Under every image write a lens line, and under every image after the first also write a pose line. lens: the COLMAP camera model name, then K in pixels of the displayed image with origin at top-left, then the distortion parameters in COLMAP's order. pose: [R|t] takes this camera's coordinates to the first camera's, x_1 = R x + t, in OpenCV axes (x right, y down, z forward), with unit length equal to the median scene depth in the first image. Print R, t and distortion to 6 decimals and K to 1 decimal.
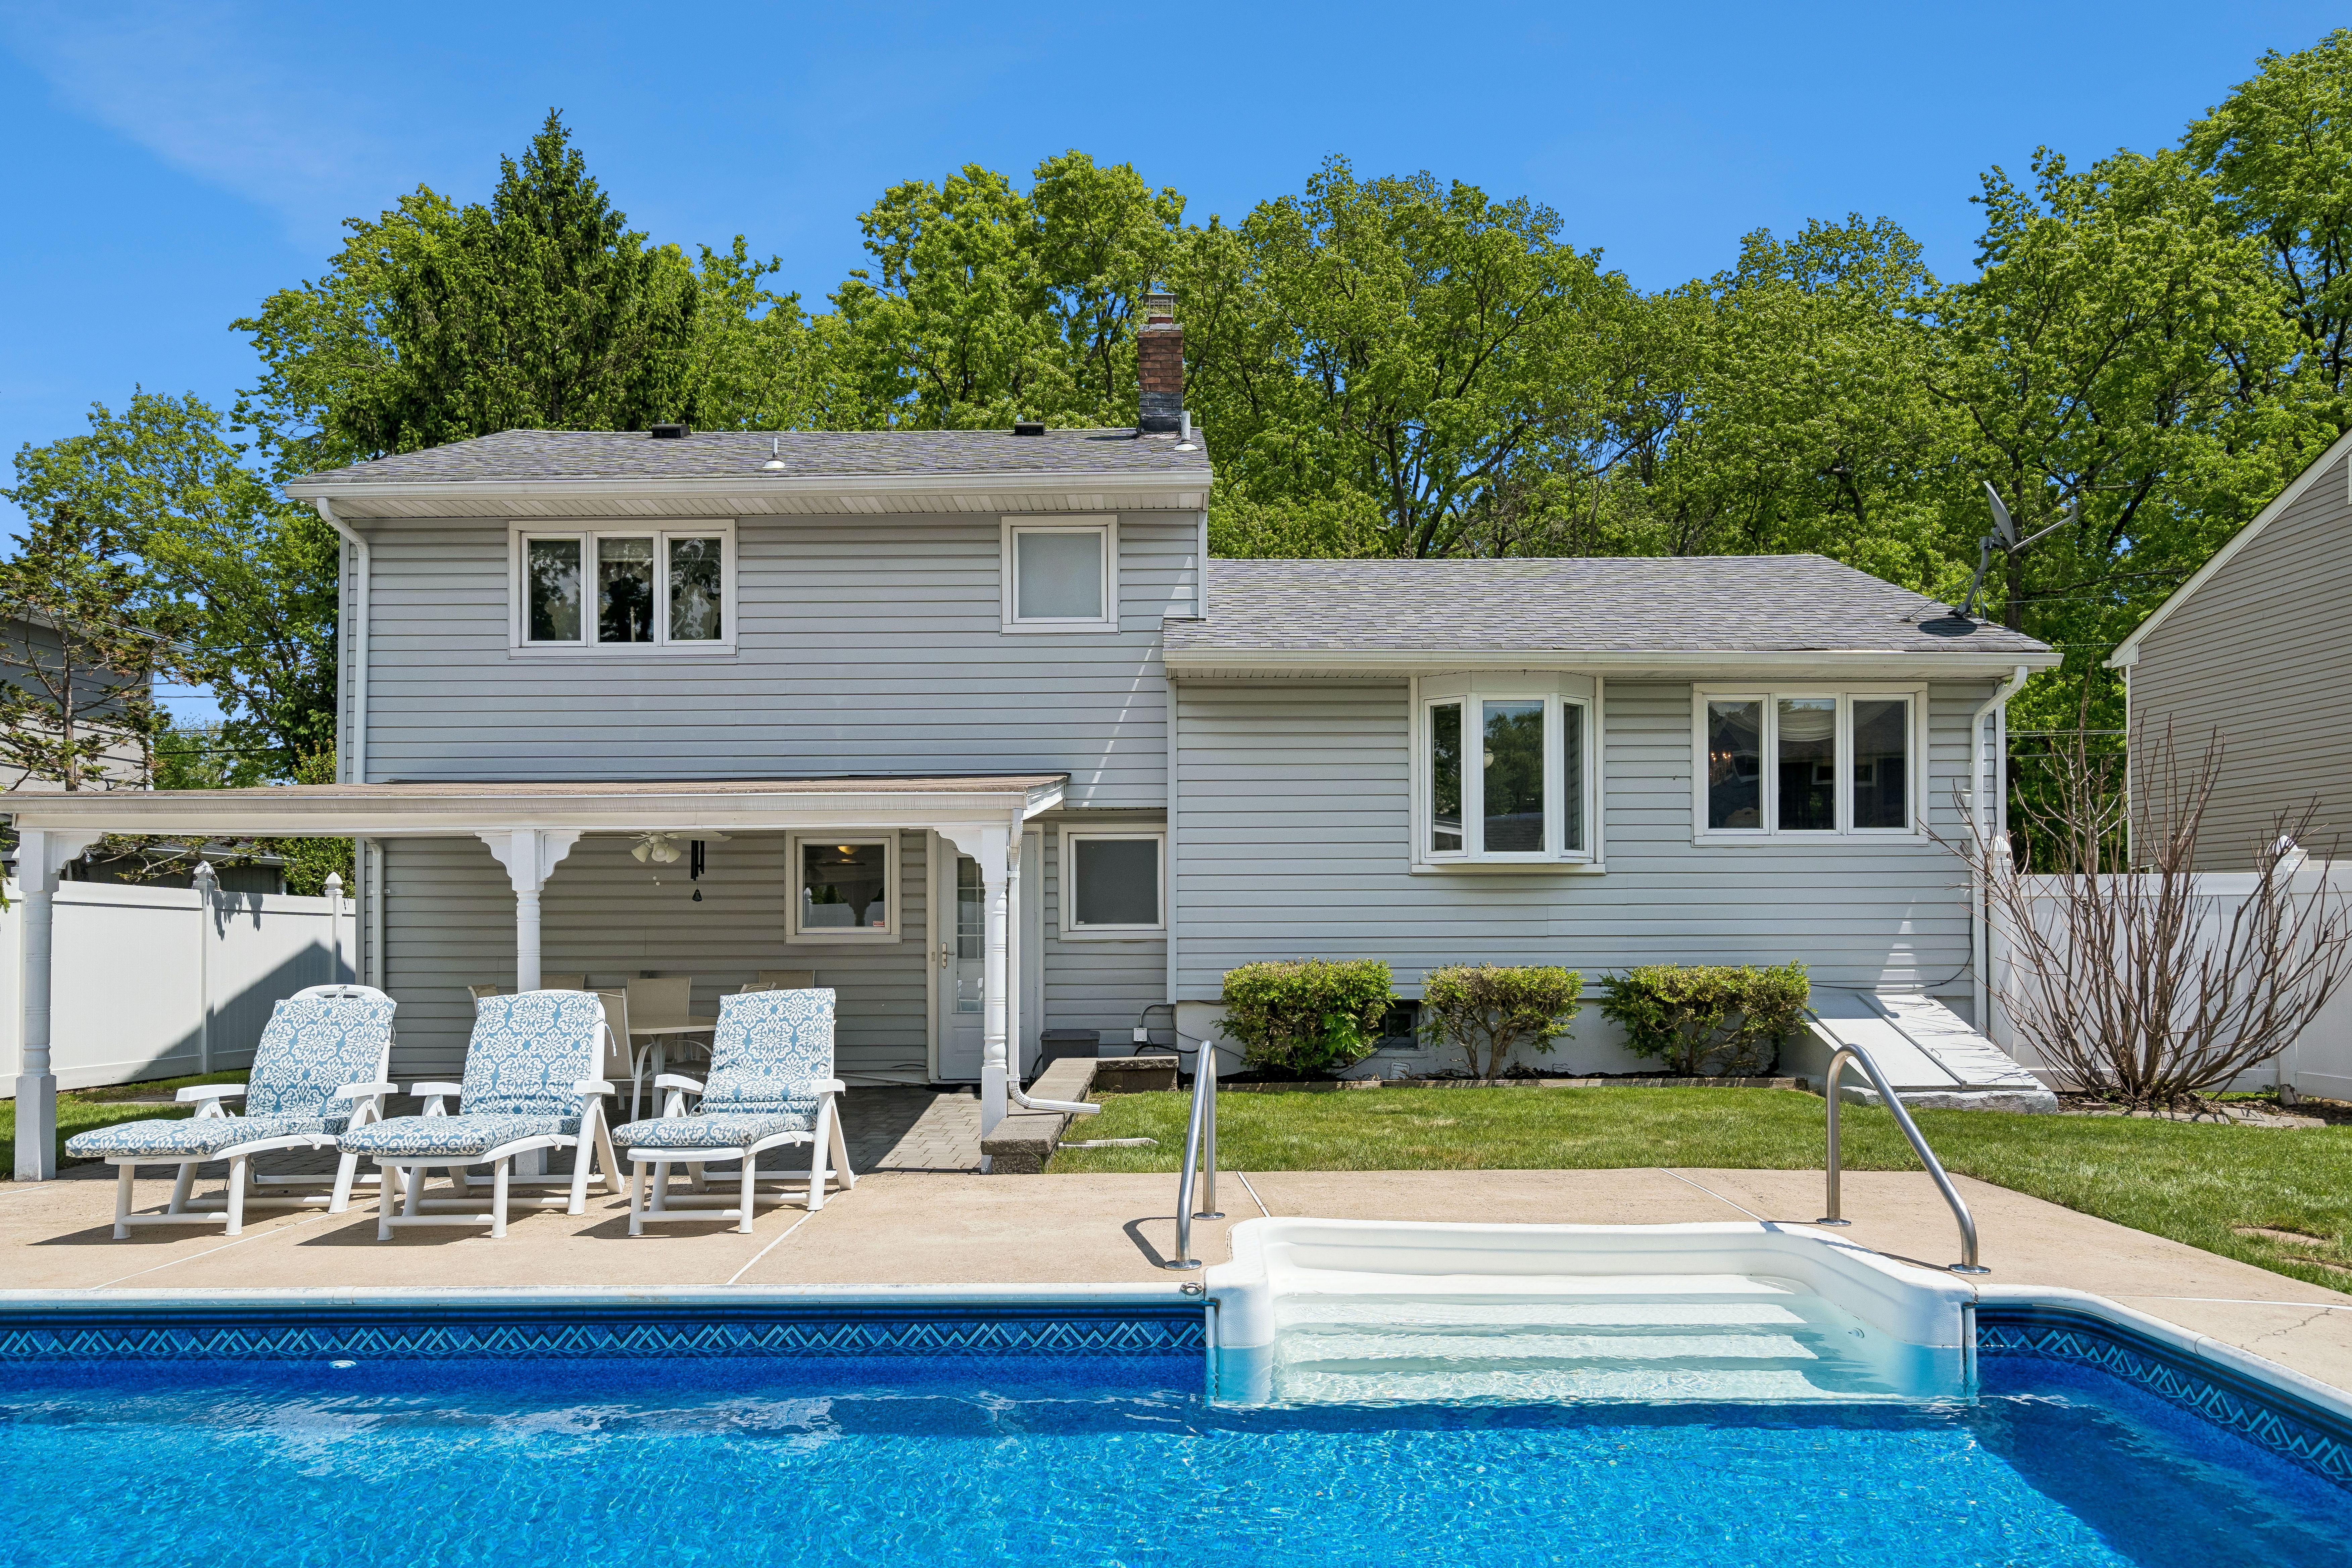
lens RADIAL K [[1606.7, 0, 1206.3], [0, 1606.7, 914.1], [0, 0, 1]] dist [0.021280, -0.010383]
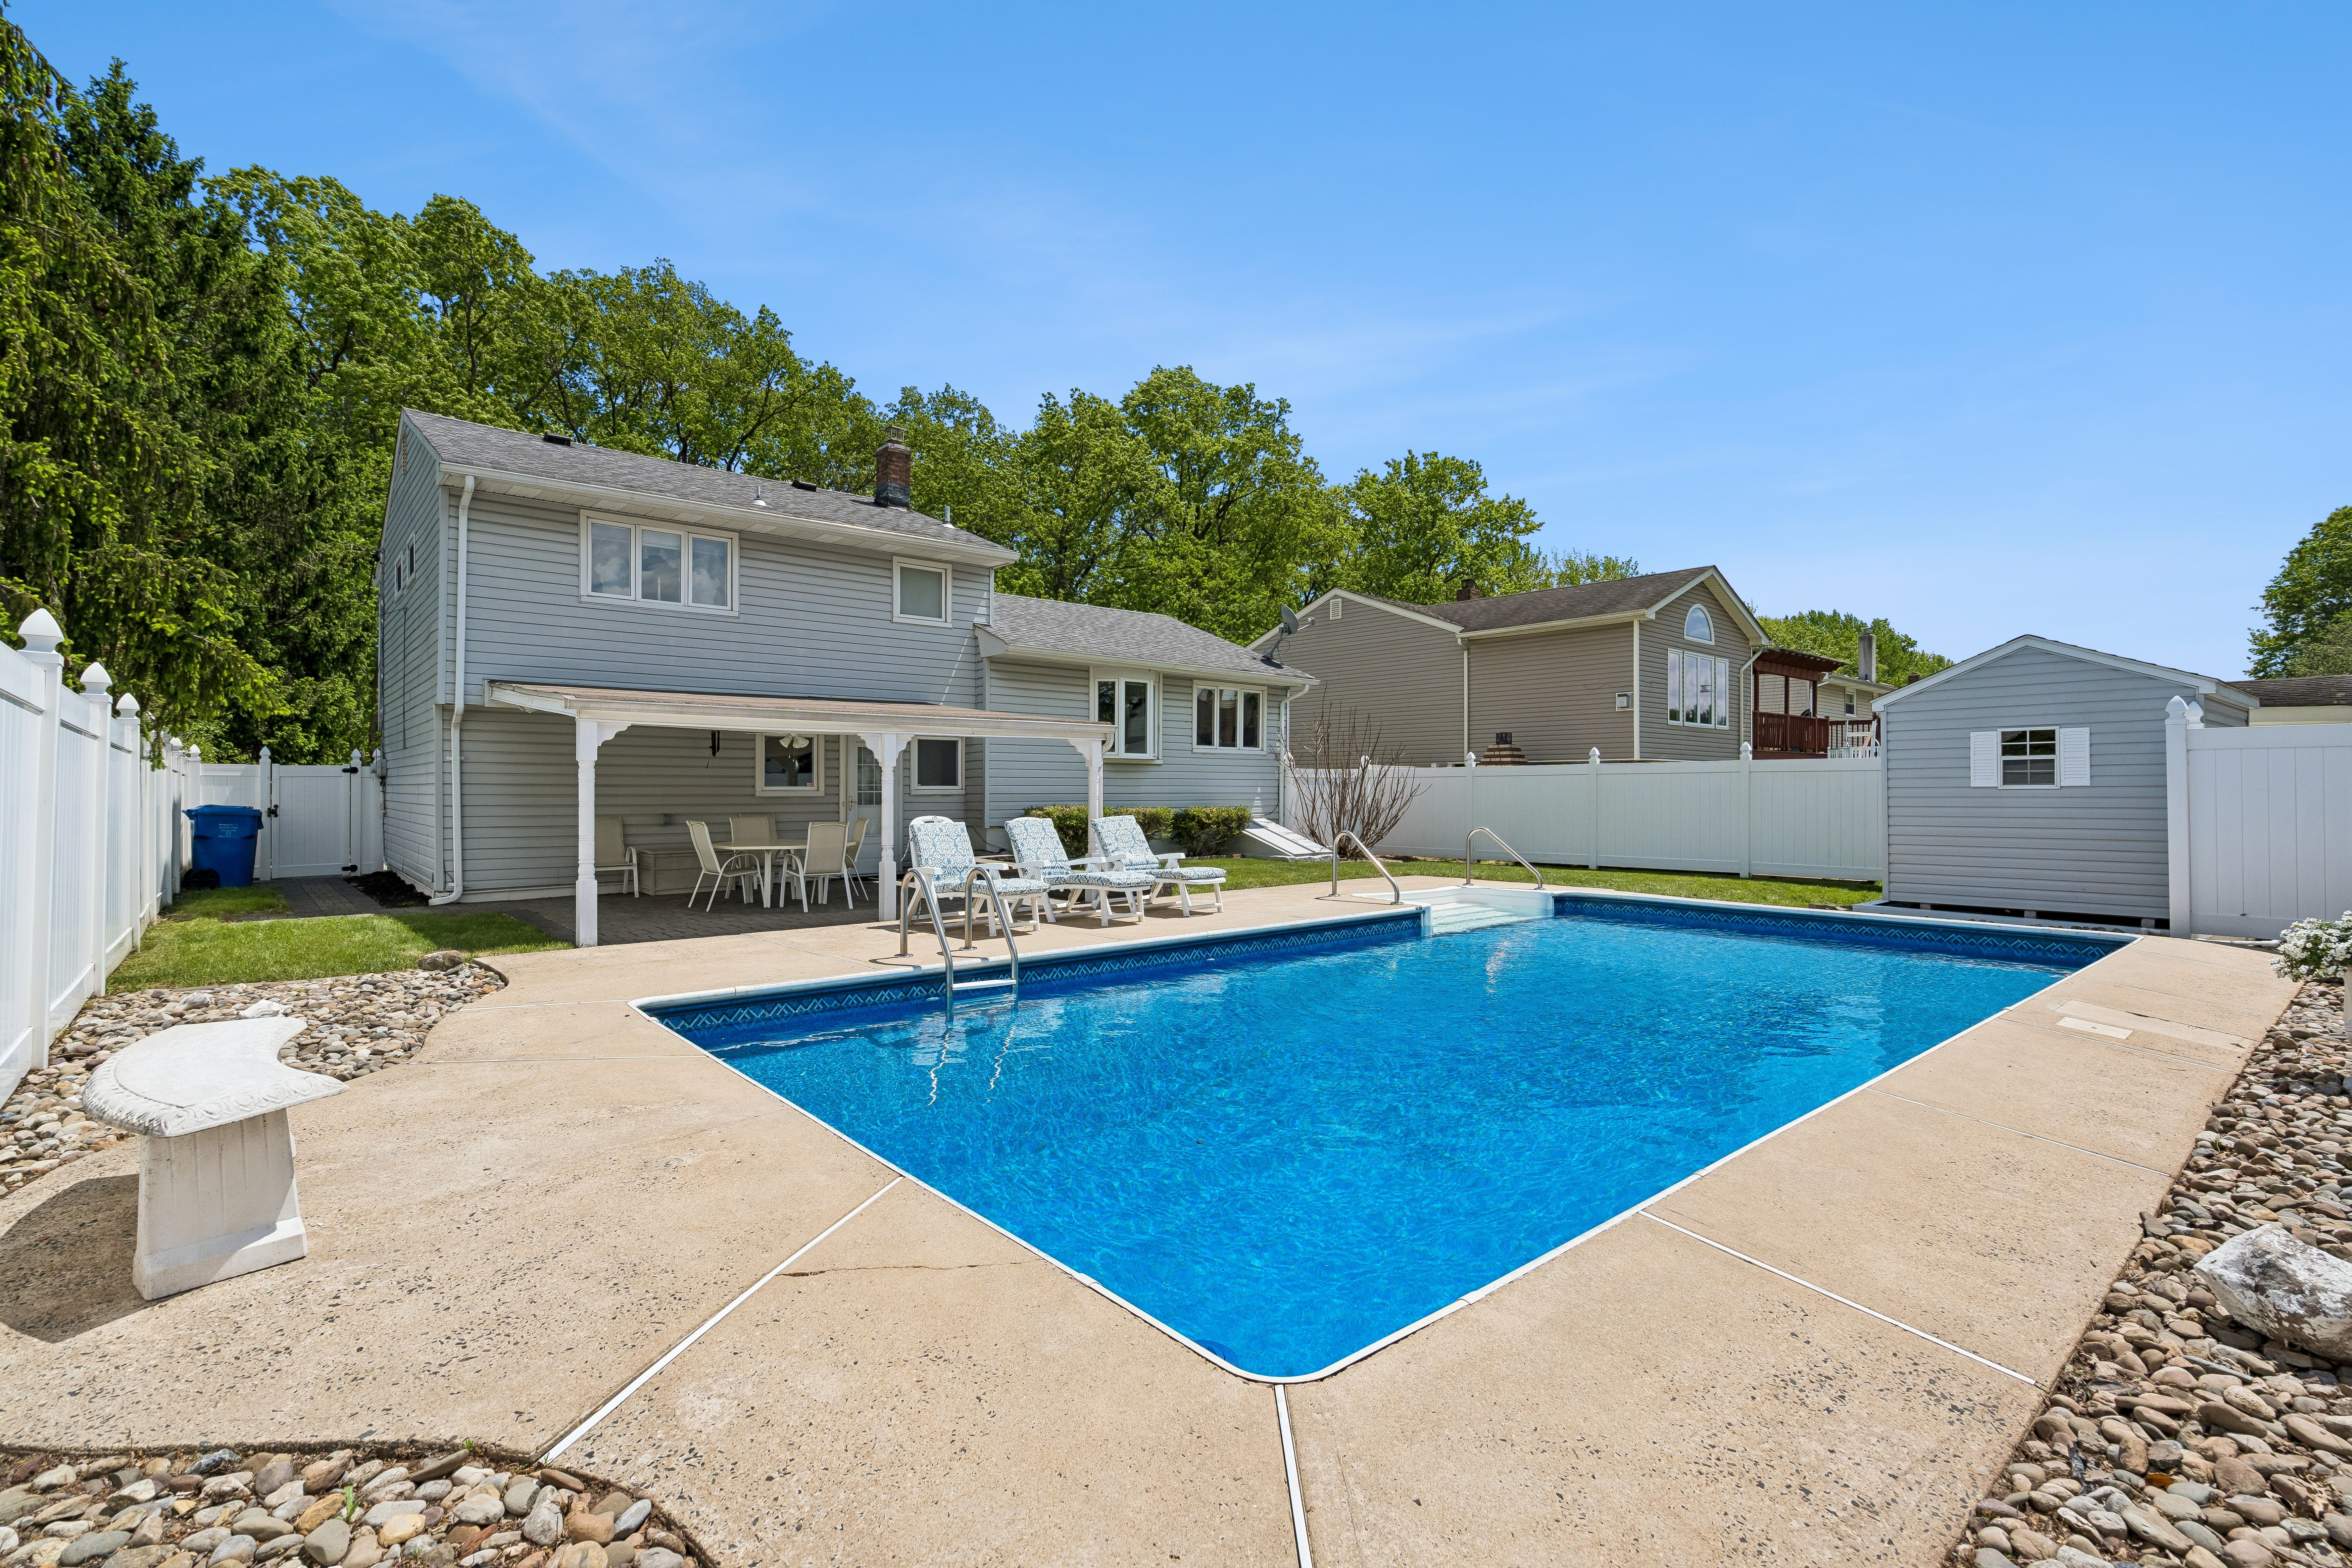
lens RADIAL K [[1062.0, 0, 1173.9], [0, 1062.0, 774.3], [0, 0, 1]] dist [-0.000713, 0.000763]
pose [[0.752960, 0.014211, 0.657913, -0.671557], [-0.010459, 0.999899, -0.009628, 0.001955], [-0.657983, 0.000368, 0.753032, -0.087347]]
